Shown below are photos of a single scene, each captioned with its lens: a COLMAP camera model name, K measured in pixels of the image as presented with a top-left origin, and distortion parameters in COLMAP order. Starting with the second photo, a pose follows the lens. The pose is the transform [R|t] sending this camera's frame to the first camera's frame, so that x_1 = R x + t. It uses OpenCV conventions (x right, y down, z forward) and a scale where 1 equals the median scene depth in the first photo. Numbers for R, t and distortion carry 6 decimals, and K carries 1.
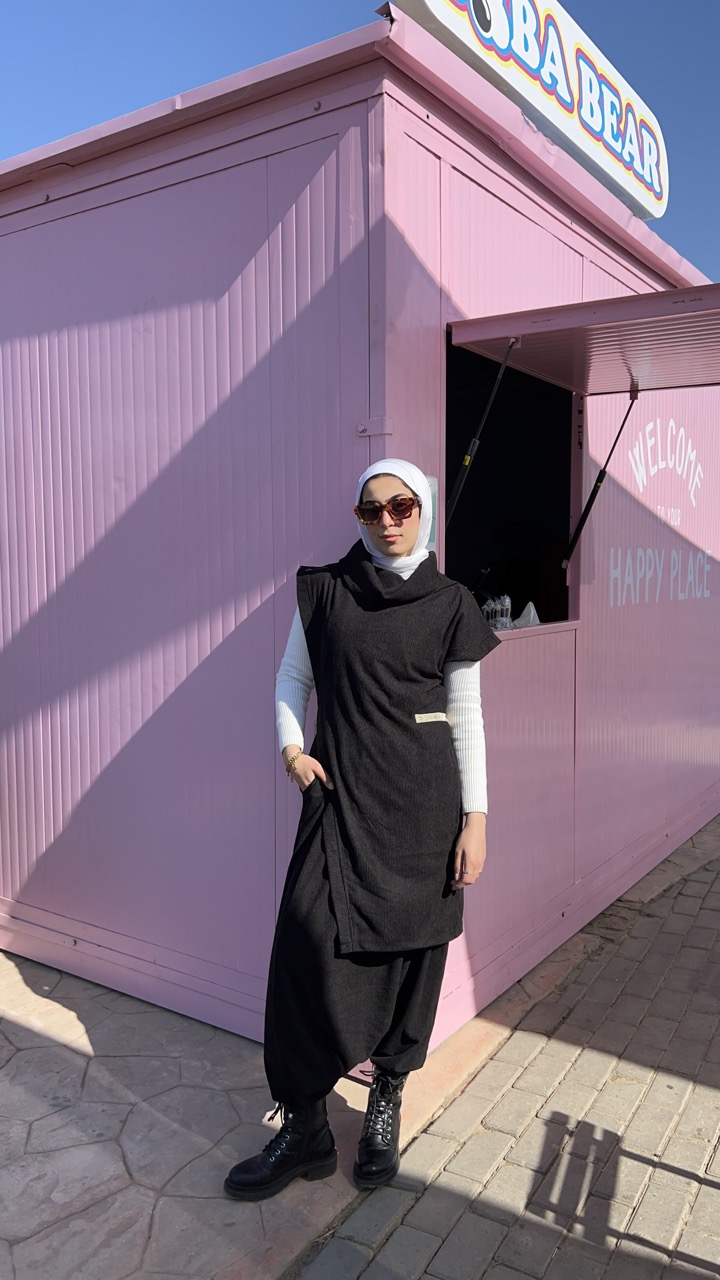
lens RADIAL K [[939.2, 0, 360.0], [0, 939.2, 640.0], [0, 0, 1]] dist [-0.007739, -0.007247]
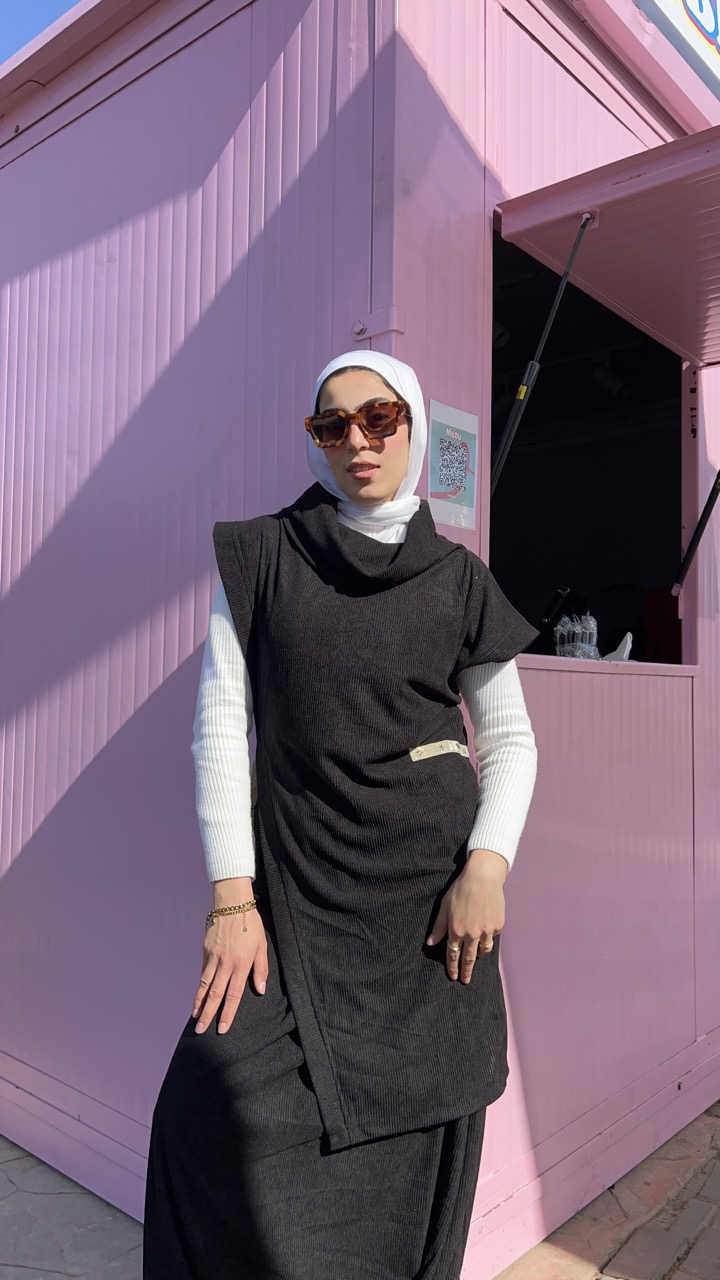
lens RADIAL K [[939.2, 0, 360.0], [0, 939.2, 640.0], [0, 0, 1]] dist [-0.007739, -0.007247]
pose [[0.992413, 0.012996, -0.122256, 0.073021], [-0.029001, 0.991082, -0.130063, 0.073566], [0.119476, 0.132622, 0.983940, 0.290298]]
